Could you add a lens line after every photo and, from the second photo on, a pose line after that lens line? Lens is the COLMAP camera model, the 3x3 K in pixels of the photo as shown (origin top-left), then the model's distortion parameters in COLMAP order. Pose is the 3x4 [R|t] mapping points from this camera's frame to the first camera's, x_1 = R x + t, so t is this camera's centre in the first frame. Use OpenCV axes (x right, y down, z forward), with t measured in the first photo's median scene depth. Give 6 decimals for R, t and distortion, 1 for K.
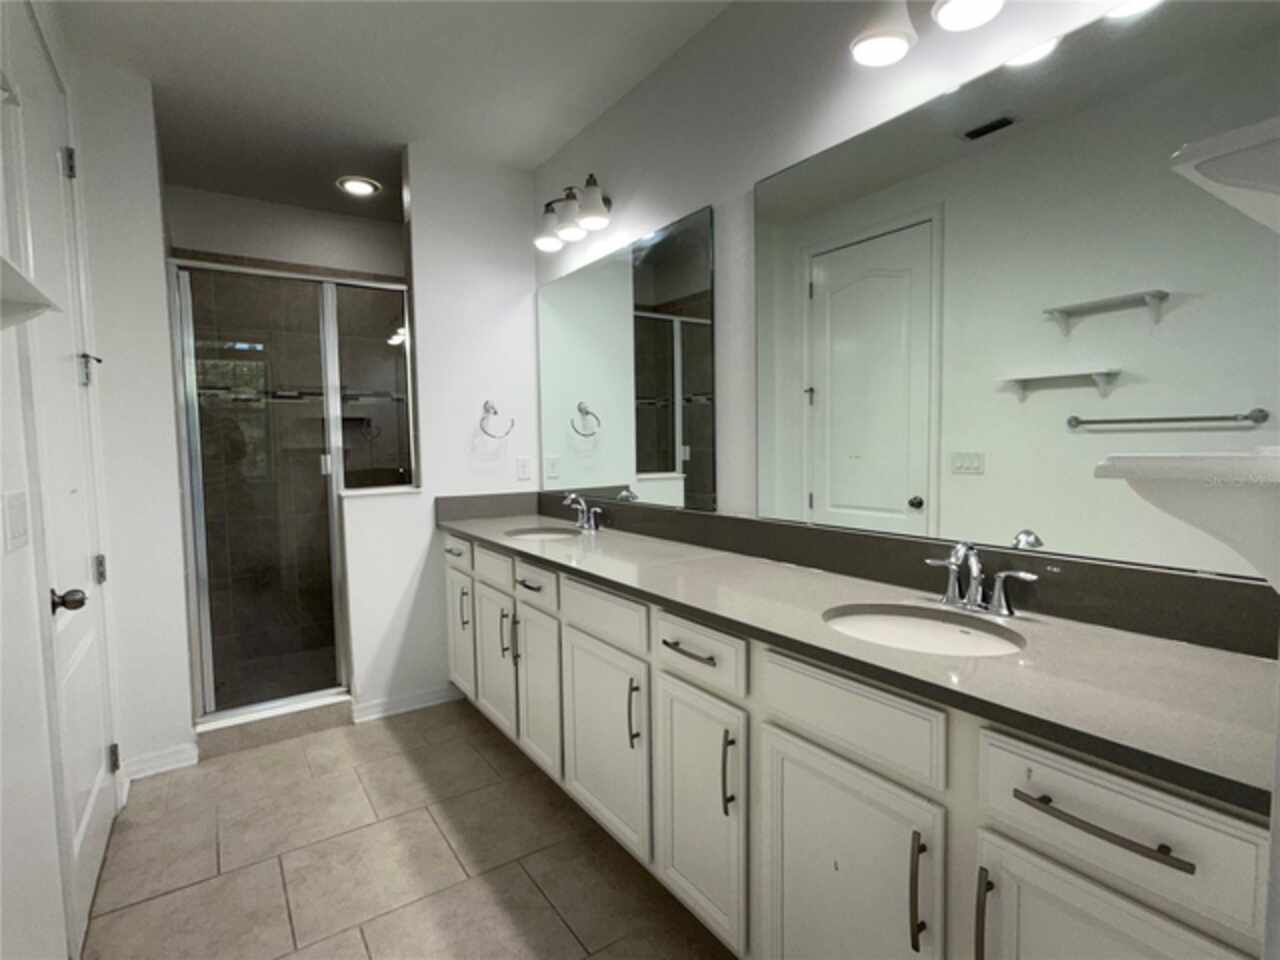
lens RADIAL K [[641.9, 0, 636.4], [0, 641.9, 477.0], [0, 0, 1]] dist [-0.027635, 0.027862]
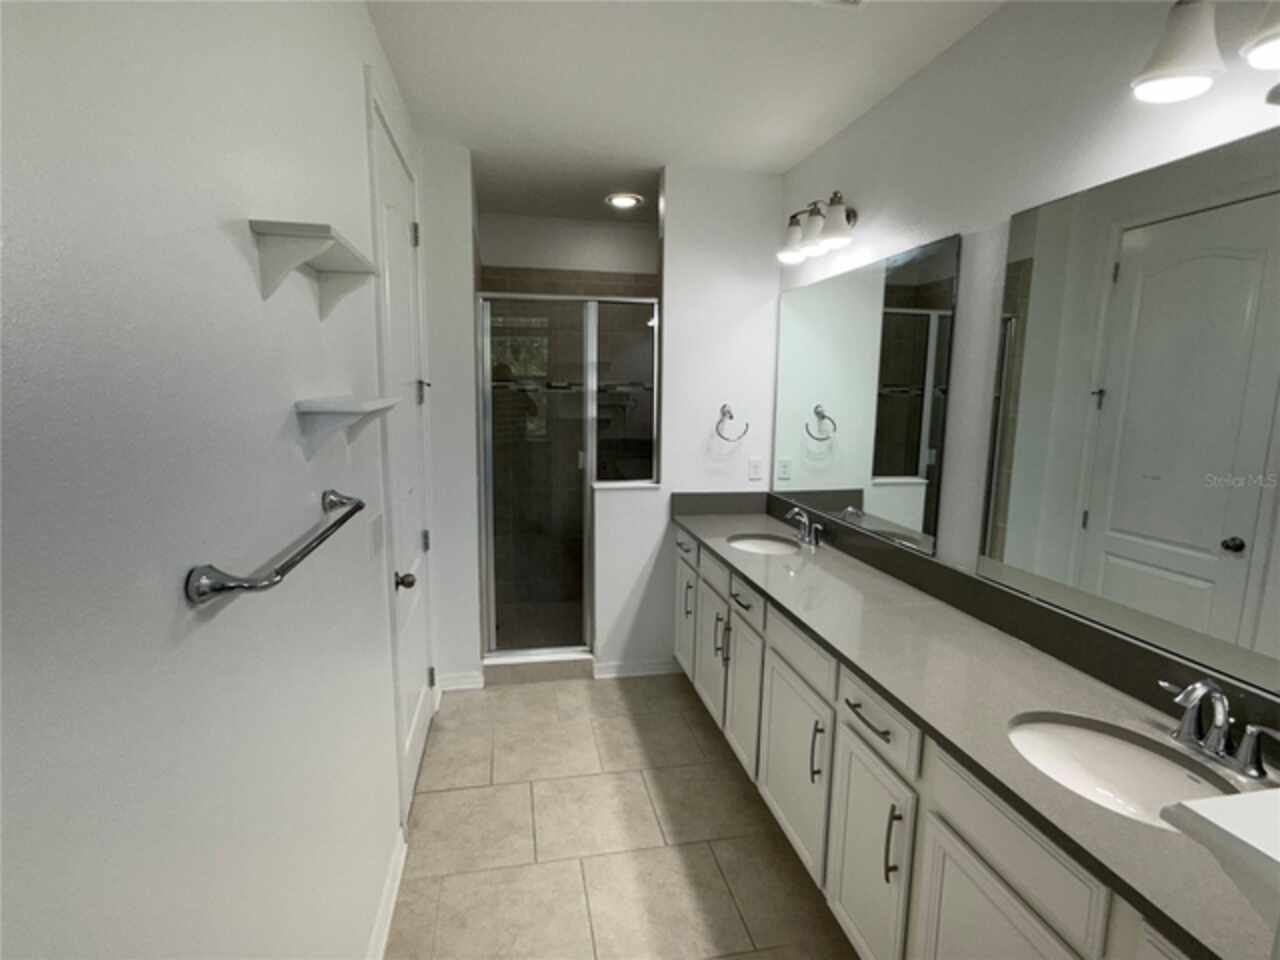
lens RADIAL K [[641.9, 0, 636.4], [0, 641.9, 477.0], [0, 0, 1]] dist [-0.027635, 0.027862]
pose [[0.921489, 0.086729, -0.378598, 0.054404], [-0.053414, 0.993787, 0.097648, -0.117823], [0.384715, -0.069759, 0.920396, -0.047742]]
